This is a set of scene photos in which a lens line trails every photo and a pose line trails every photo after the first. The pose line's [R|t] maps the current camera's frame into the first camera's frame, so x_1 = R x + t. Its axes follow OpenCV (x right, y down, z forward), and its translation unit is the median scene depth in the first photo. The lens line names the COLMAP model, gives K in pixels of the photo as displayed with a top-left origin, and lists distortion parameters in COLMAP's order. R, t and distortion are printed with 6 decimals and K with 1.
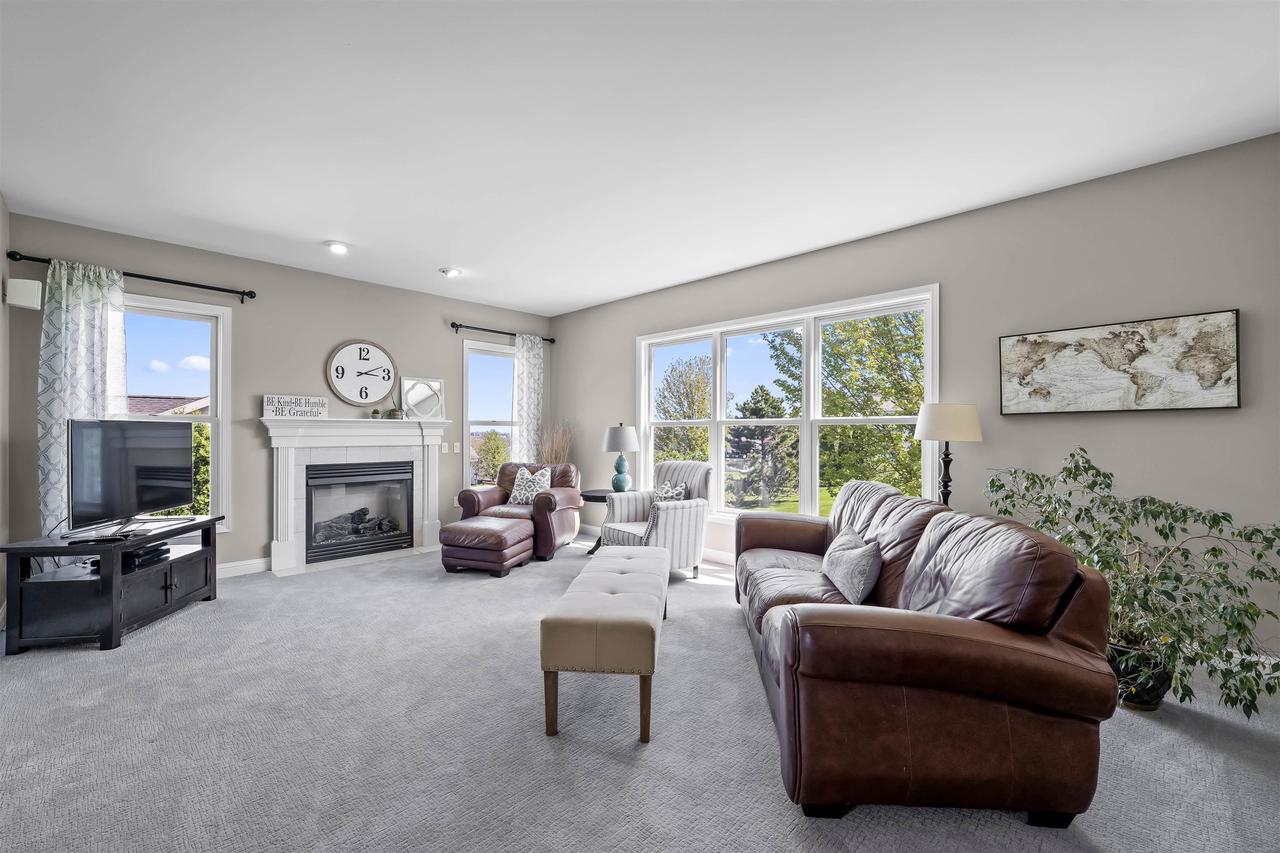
lens RADIAL K [[525.9, 0, 630.4], [0, 525.9, 431.6], [0, 0, 1]] dist [-0.003410, 0.000257]
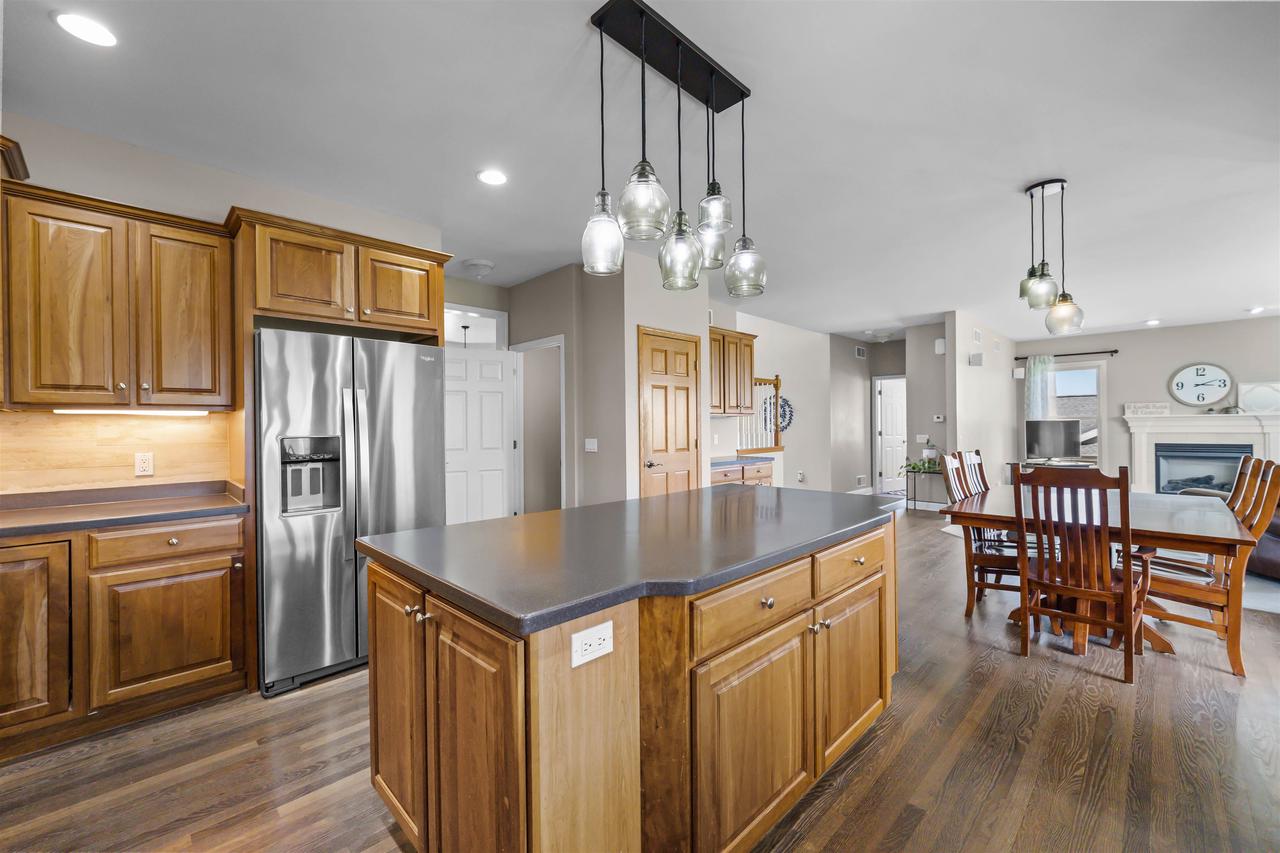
lens RADIAL K [[537.8, 0, 624.2], [0, 537.8, 429.0], [0, 0, 1]] dist [-0.000549, -0.000453]
pose [[-0.057790, 0.004711, -0.998318, 1.152800], [0.012635, 0.999912, 0.003987, -0.010329], [0.998249, -0.012383, -0.057845, -0.578520]]
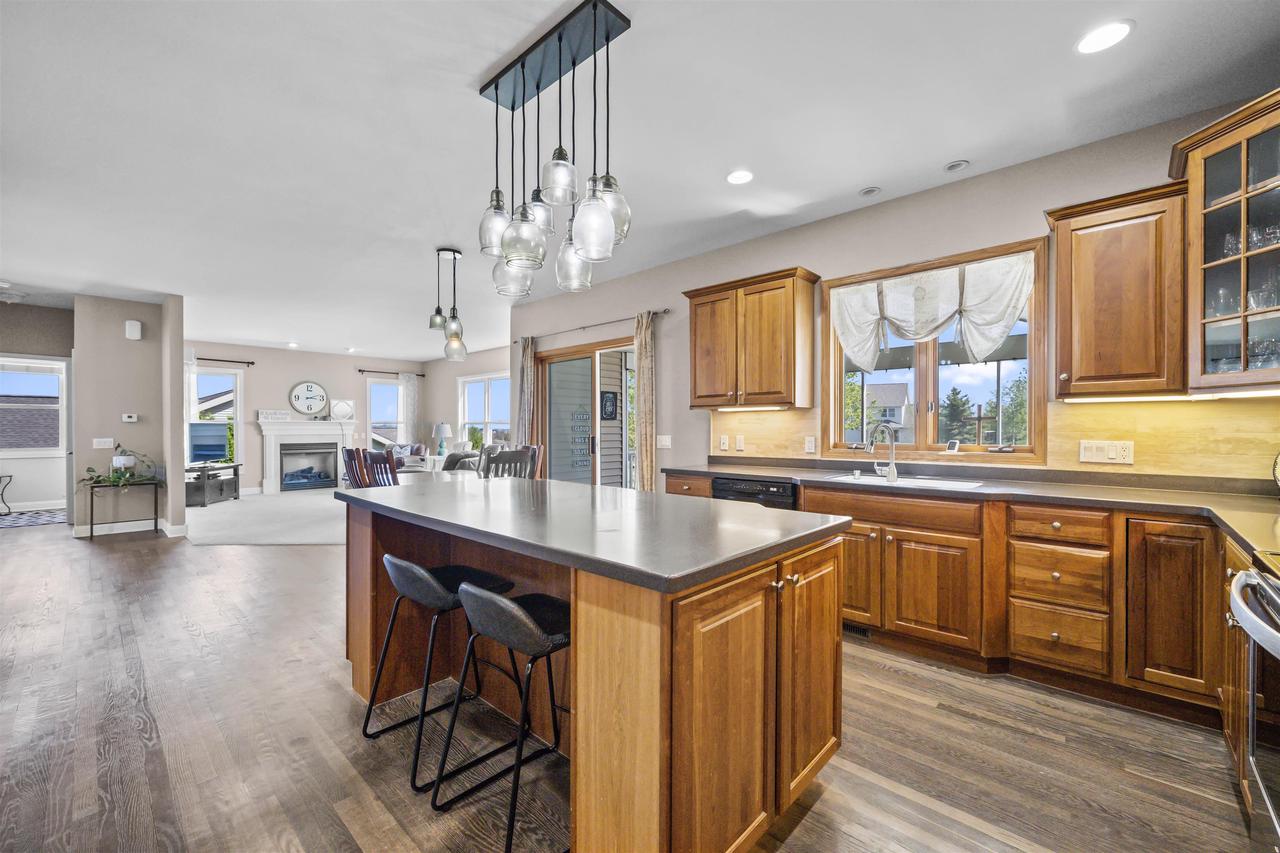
lens RADIAL K [[537.8, 0, 641.9], [0, 537.8, 433.2], [0, 0, 1]] dist [-0.000549, -0.000453]
pose [[0.999872, -0.000700, 0.015986, 0.726825], [0.000502, 0.999923, 0.012362, -0.002084], [-0.015993, -0.012352, 0.999796, -1.068805]]
